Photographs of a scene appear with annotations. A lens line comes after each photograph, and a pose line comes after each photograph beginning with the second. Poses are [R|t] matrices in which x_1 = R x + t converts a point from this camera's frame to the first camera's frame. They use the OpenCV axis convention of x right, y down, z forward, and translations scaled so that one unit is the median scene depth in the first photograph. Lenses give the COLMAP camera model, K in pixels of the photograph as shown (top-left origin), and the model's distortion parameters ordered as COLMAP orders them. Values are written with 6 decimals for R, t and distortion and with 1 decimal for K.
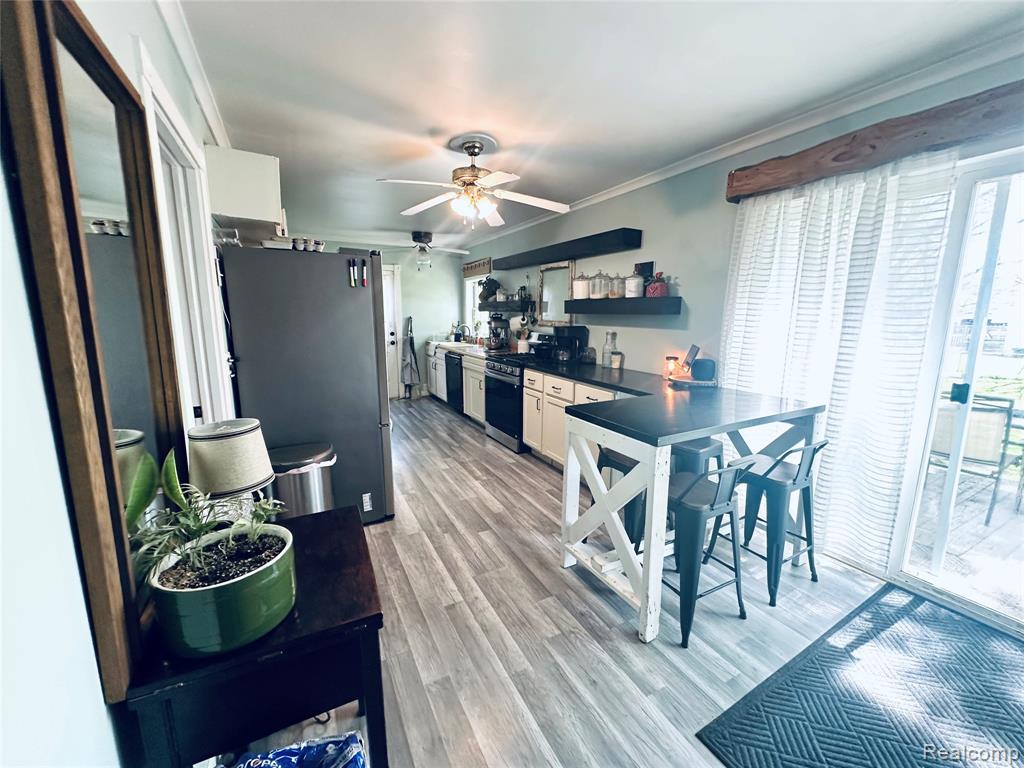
lens RADIAL K [[407.1, 0, 513.7], [0, 407.1, 382.5], [0, 0, 1]] dist [-0.005427, 0.002073]
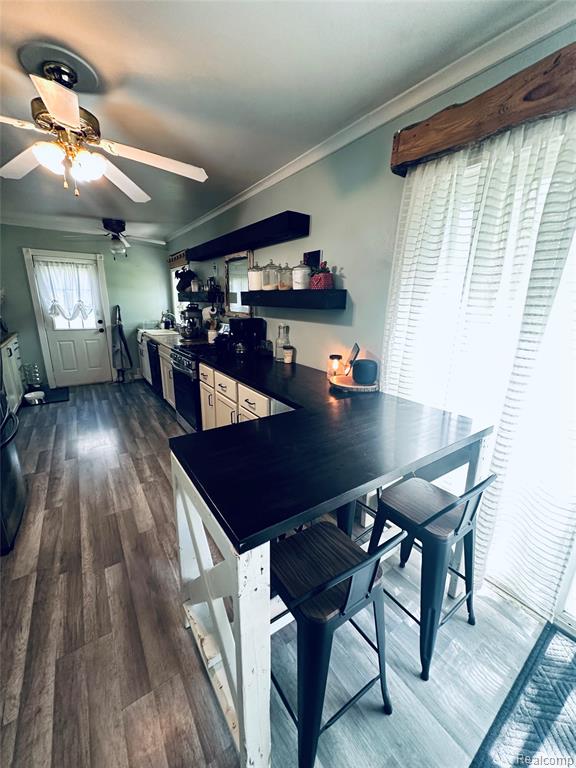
lens RADIAL K [[305.3, 0, 289.0], [0, 305.3, 383.3], [0, 0, 1]] dist [-0.005427, 0.002073]
pose [[0.993058, -0.018027, 0.116233, 0.154264], [0.007269, 0.995703, 0.092320, -0.049839], [-0.117397, -0.090835, 0.988922, 0.241946]]
